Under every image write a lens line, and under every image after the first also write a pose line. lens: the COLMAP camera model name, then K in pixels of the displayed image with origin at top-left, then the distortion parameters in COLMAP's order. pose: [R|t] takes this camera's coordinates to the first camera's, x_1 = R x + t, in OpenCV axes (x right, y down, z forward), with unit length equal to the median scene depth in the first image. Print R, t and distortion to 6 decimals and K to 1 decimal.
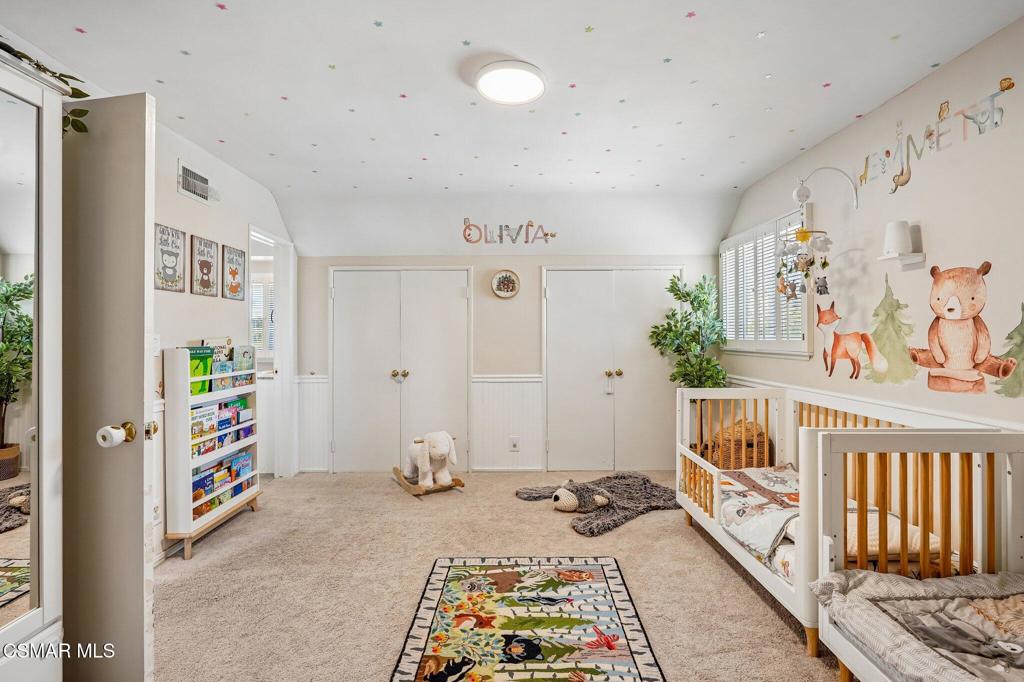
lens RADIAL K [[477.4, 0, 505.8], [0, 477.4, 331.6], [0, 0, 1]] dist [-0.062506, 0.024581]
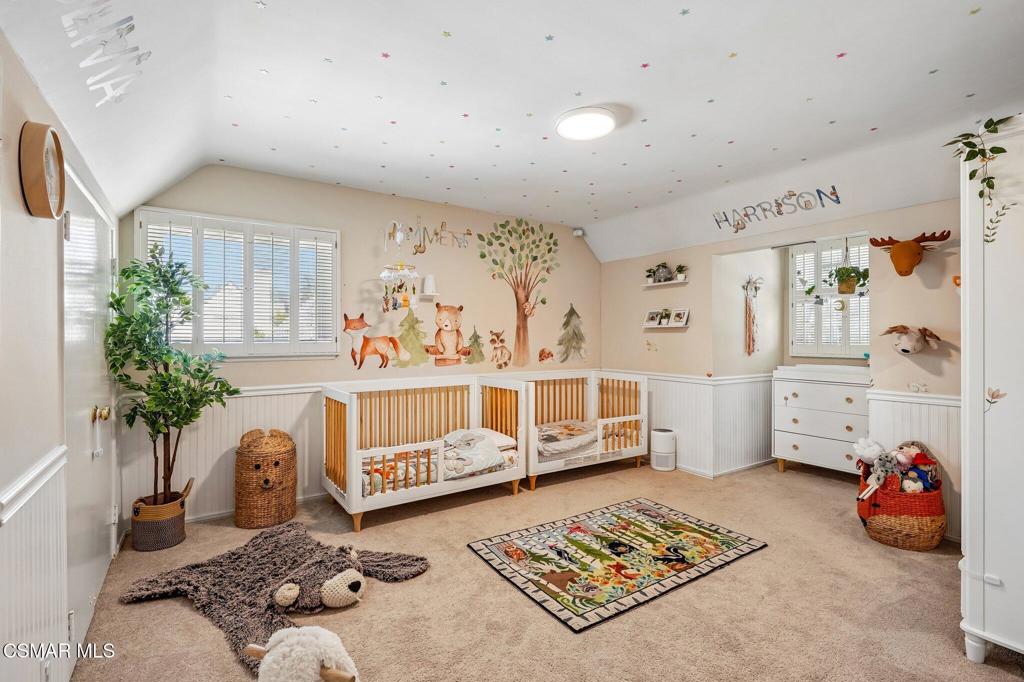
lens RADIAL K [[477.4, 0, 514.2], [0, 477.4, 333.1], [0, 0, 1]] dist [-0.062506, 0.024581]
pose [[-0.591312, 0.013188, 0.806335, -0.843687], [-0.003558, 0.999814, -0.018962, 0.022569], [-0.806435, -0.014082, -0.591155, 1.854886]]
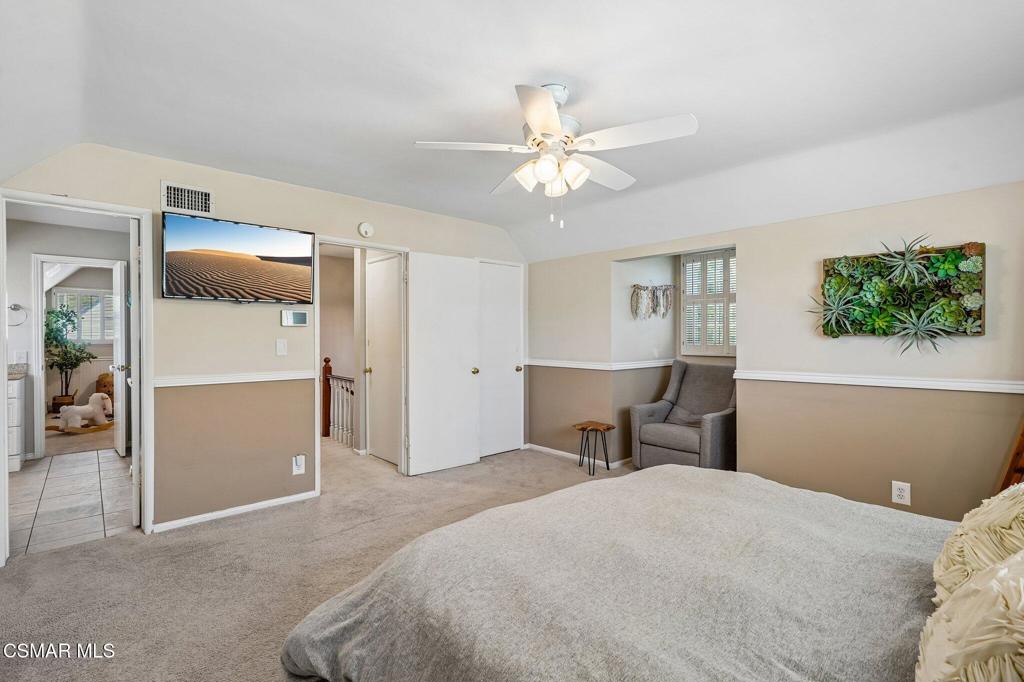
lens RADIAL K [[477.4, 0, 509.0], [0, 477.4, 340.2], [0, 0, 1]] dist [-0.062506, 0.024581]
pose [[-0.701403, 0.004067, 0.712753, -3.931350], [-0.001062, 0.999977, -0.006751, 0.059055], [-0.712764, -0.005492, -0.701383, 1.920019]]
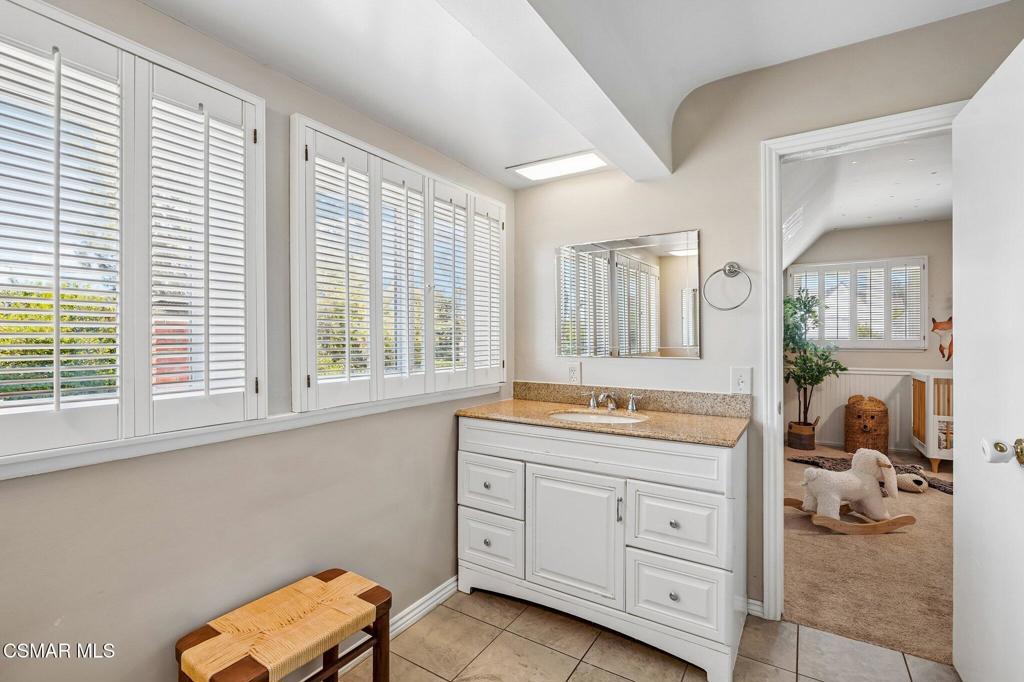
lens RADIAL K [[477.4, 0, 507.5], [0, 477.4, 332.1], [0, 0, 1]] dist [-0.062506, 0.024581]
pose [[0.508988, 0.019339, 0.860557, -2.003042], [-0.013053, 0.999806, -0.014747, 0.047134], [-0.860675, -0.003727, 0.509141, 1.959534]]
